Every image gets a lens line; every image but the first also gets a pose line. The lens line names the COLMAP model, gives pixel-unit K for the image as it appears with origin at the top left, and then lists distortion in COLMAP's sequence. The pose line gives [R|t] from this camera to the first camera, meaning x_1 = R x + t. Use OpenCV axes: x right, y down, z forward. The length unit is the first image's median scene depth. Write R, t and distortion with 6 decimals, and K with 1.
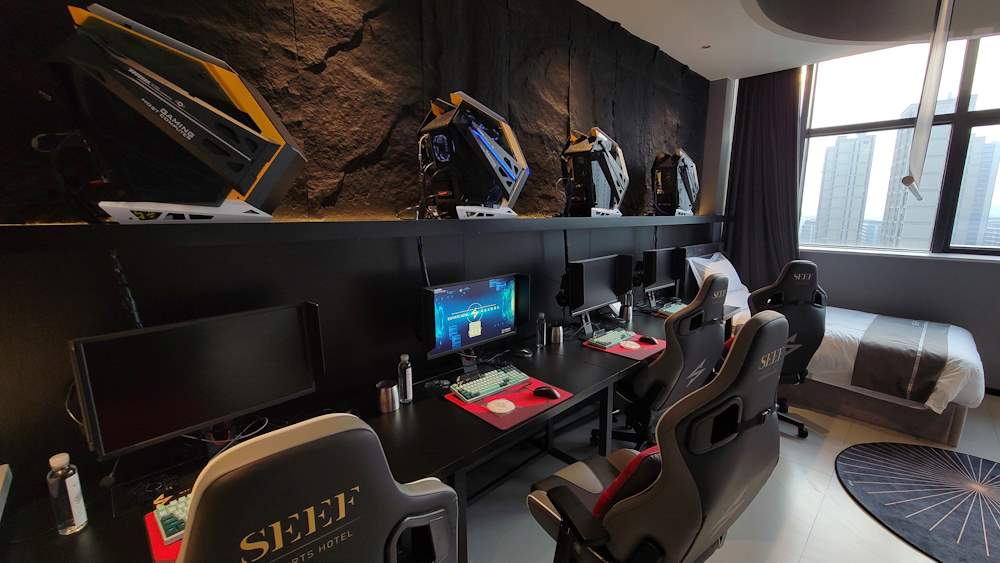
lens RADIAL K [[412.5, 0, 504.6], [0, 412.5, 280.7], [0, 0, 1]] dist [-0.003789, 0.000038]
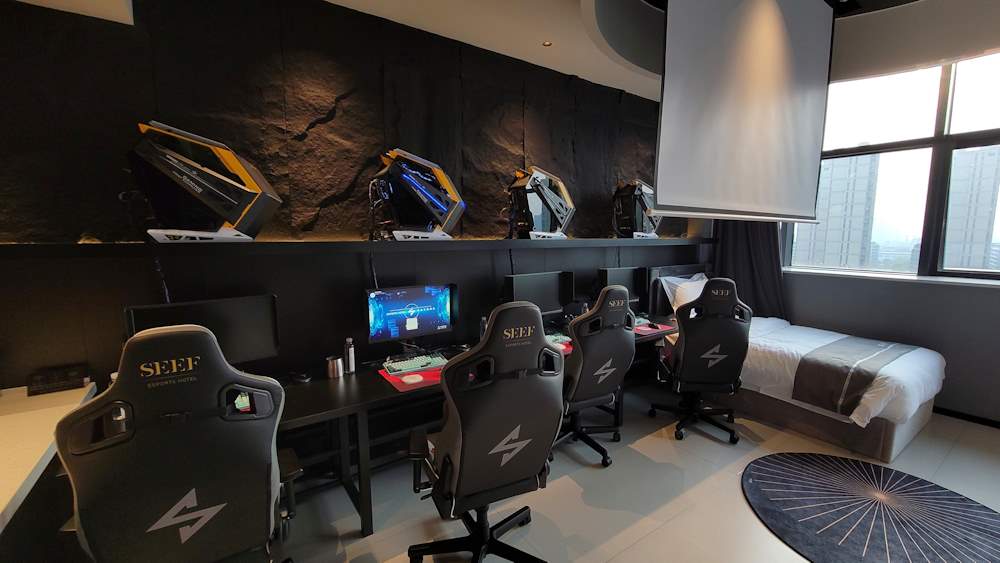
lens RADIAL K [[412.5, 0, 504.6], [0, 412.5, 280.7], [0, 0, 1]] dist [-0.003789, 0.000038]
pose [[0.986928, 0.017817, -0.160172, 0.399933], [-0.026276, 0.998361, -0.050846, 0.036976], [0.159004, 0.054390, 0.985779, -0.237574]]
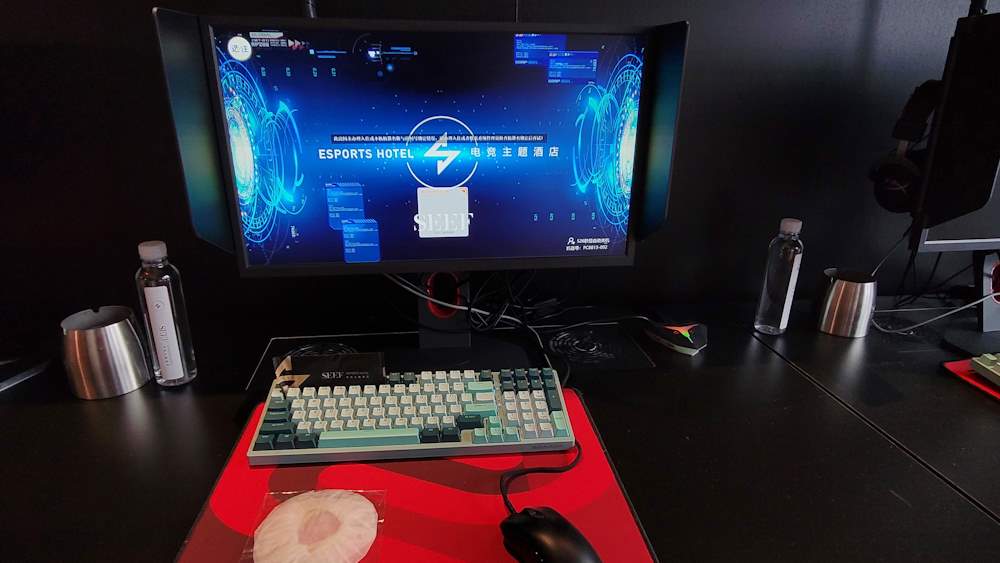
lens RADIAL K [[533.7, 0, 500.0], [0, 533.7, 281.5], [0, 0, 1]] dist [-0.002937, -0.000238]
pose [[0.793403, 0.217399, -0.568551, 0.170621], [-0.115762, 0.970889, 0.209698, 0.076195], [0.597588, -0.100558, 0.795473, 0.677202]]
